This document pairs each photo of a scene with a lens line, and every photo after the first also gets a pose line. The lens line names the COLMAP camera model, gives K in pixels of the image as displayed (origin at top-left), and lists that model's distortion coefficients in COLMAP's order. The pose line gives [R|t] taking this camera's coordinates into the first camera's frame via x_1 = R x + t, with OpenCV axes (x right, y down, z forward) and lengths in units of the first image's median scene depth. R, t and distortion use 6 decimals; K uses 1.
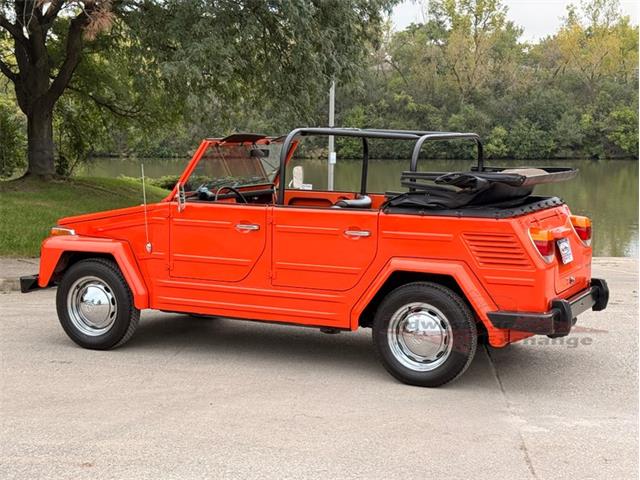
lens RADIAL K [[1099.2, 0, 320.0], [0, 1099.2, 247.2], [0, 0, 1]] dist [0.100160, 0.000000]
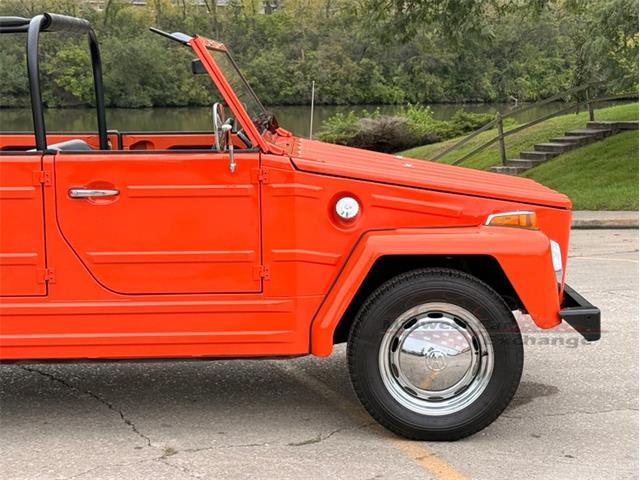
lens RADIAL K [[1303.4, 0, 326.7], [0, 1303.4, 242.6], [0, 0, 1]] dist [0.150533, 0.000000]
pose [[0.892021, -0.062788, 0.447612, -0.254222], [0.053176, 0.998005, 0.034022, -0.009998], [-0.448855, -0.006546, 0.893581, 0.344012]]
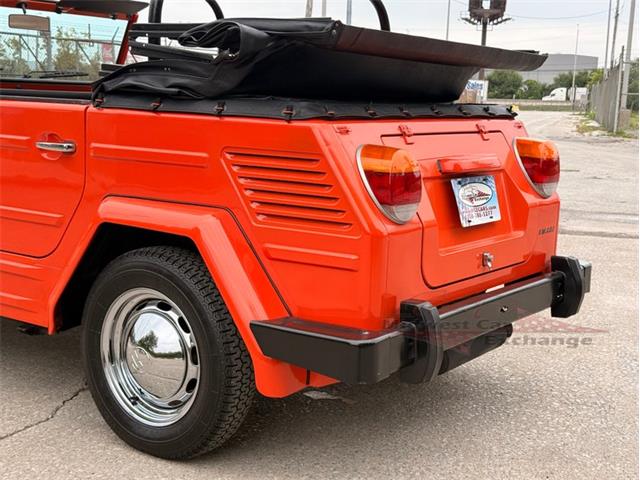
lens RADIAL K [[967.7, 0, 323.7], [0, 967.7, 257.9], [0, 0, 1]] dist [0.114257, 0.000000]
pose [[0.986174, 0.051466, -0.157516, 0.212973], [-0.042556, 0.997325, 0.059432, 0.006057], [0.160154, -0.051907, 0.985726, 0.526077]]
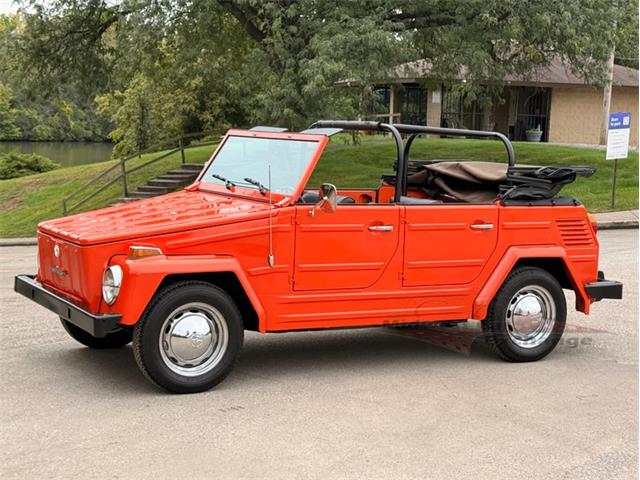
lens RADIAL K [[1149.9, 0, 305.6], [0, 1149.9, 268.4], [0, 0, 1]] dist [0.106838, 0.000000]
pose [[0.572020, -0.089970, 0.815291, -0.884447], [0.063388, 0.995842, 0.065421, -0.050960], [-0.817787, 0.014257, 0.575344, 0.466988]]
